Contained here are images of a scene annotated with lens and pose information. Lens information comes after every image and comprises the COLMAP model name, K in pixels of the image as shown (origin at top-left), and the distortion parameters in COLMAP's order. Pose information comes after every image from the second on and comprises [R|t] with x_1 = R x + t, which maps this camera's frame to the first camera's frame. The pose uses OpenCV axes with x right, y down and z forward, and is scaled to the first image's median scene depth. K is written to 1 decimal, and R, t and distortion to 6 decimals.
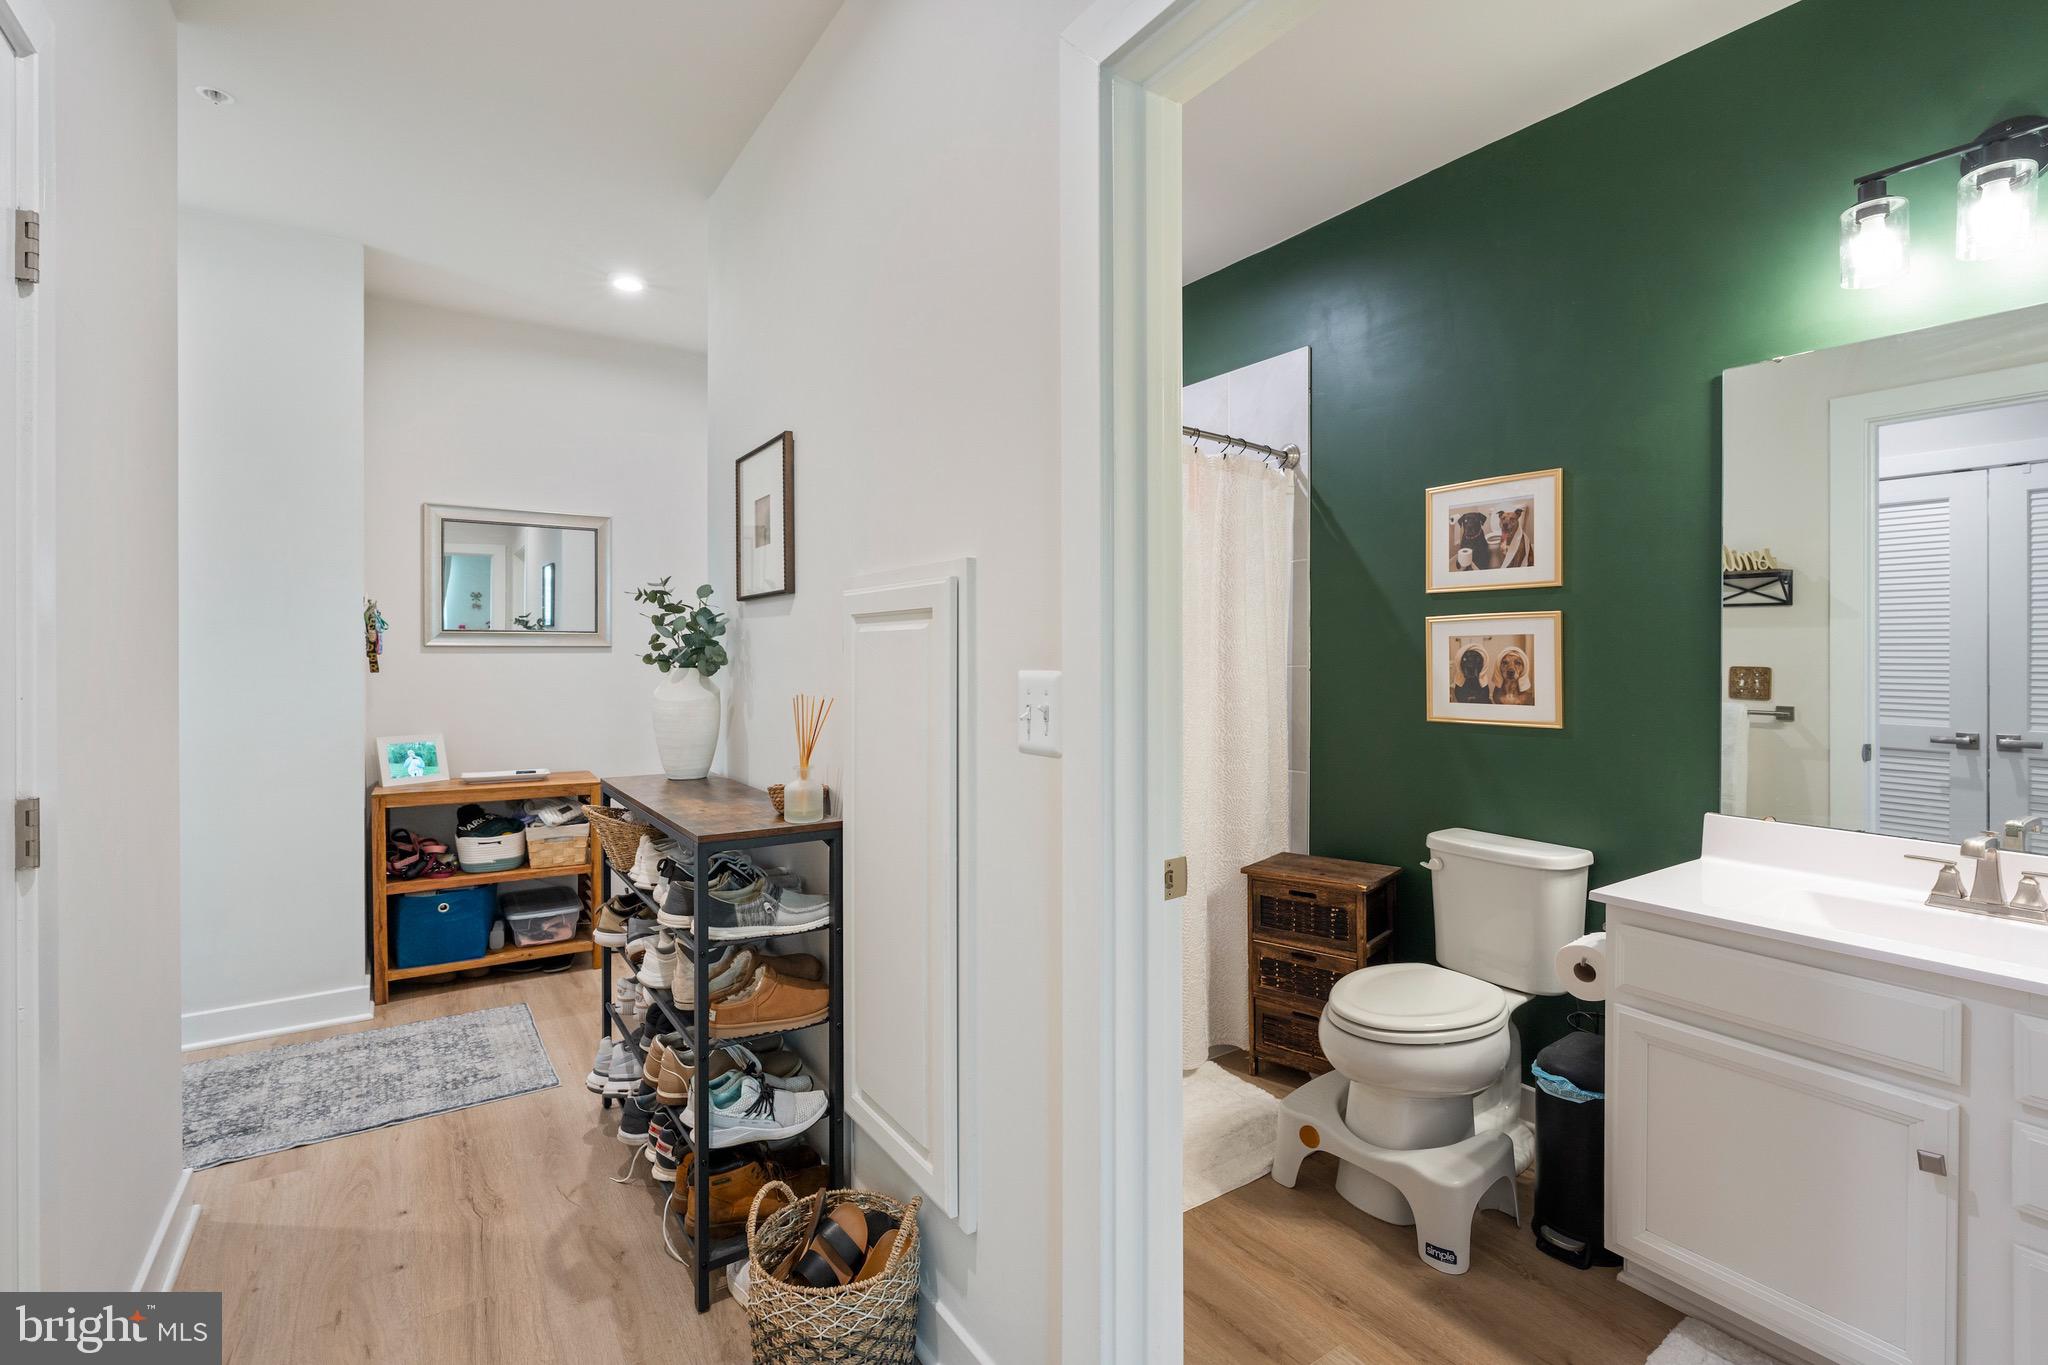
lens RADIAL K [[927.9, 0, 1023.9], [0, 927.9, 672.3], [0, 0, 1]] dist [-0.005015, 0.001412]
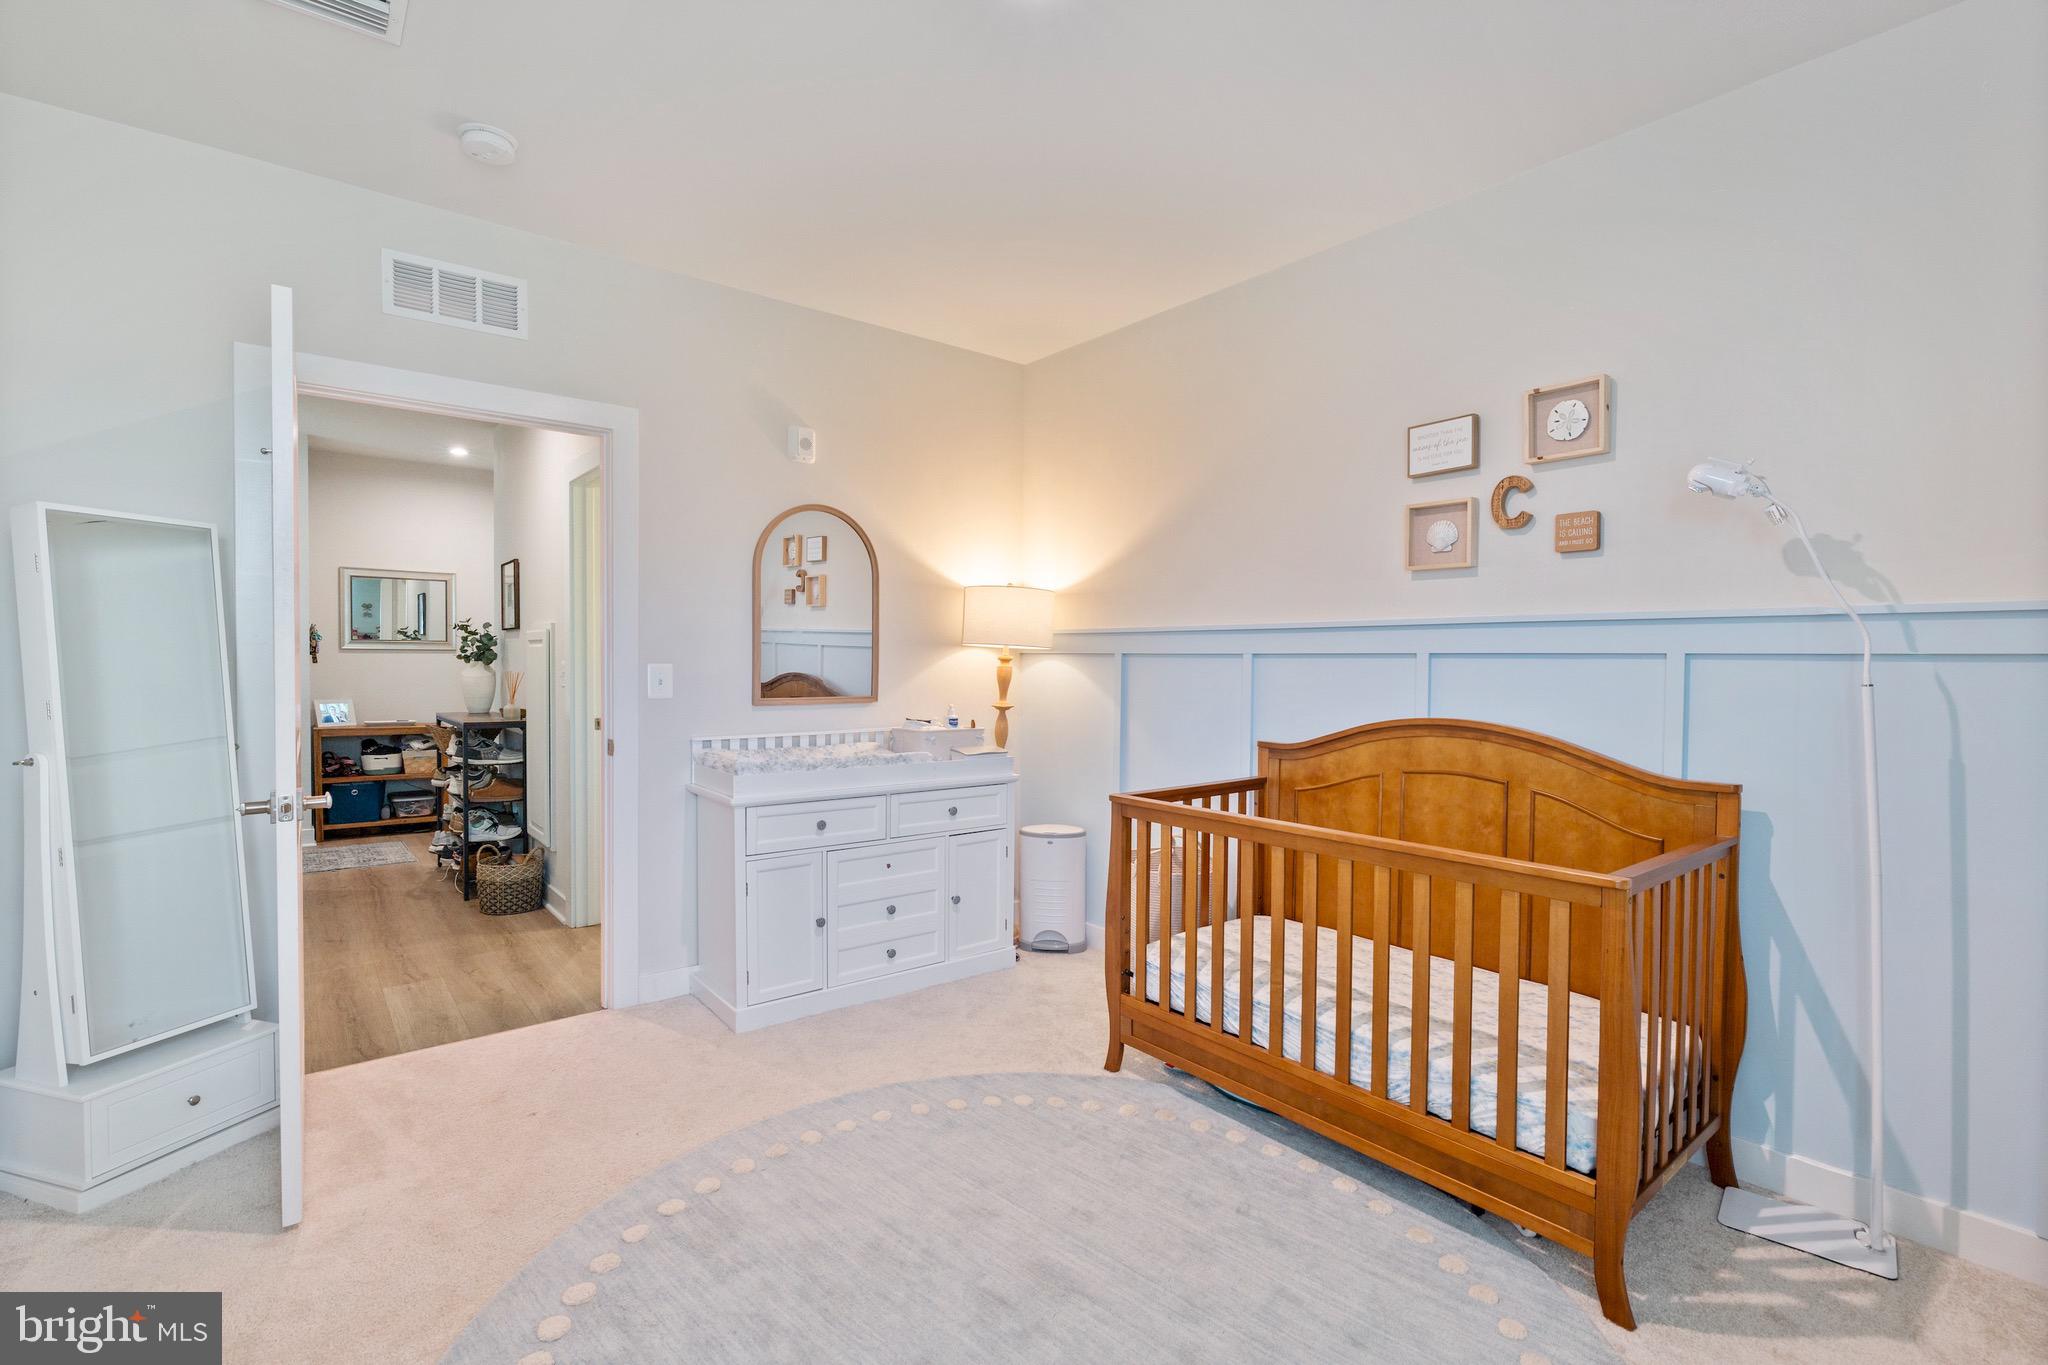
lens RADIAL K [[937.0, 0, 1024.0], [0, 937.0, 682.5], [0, 0, 1]] dist [-0.000604, 0.000290]
pose [[0.996893, 0.002479, 0.078732, 0.552387], [-0.003327, 0.999938, 0.010646, 0.013207], [-0.078701, -0.010874, 0.996839, -0.958861]]
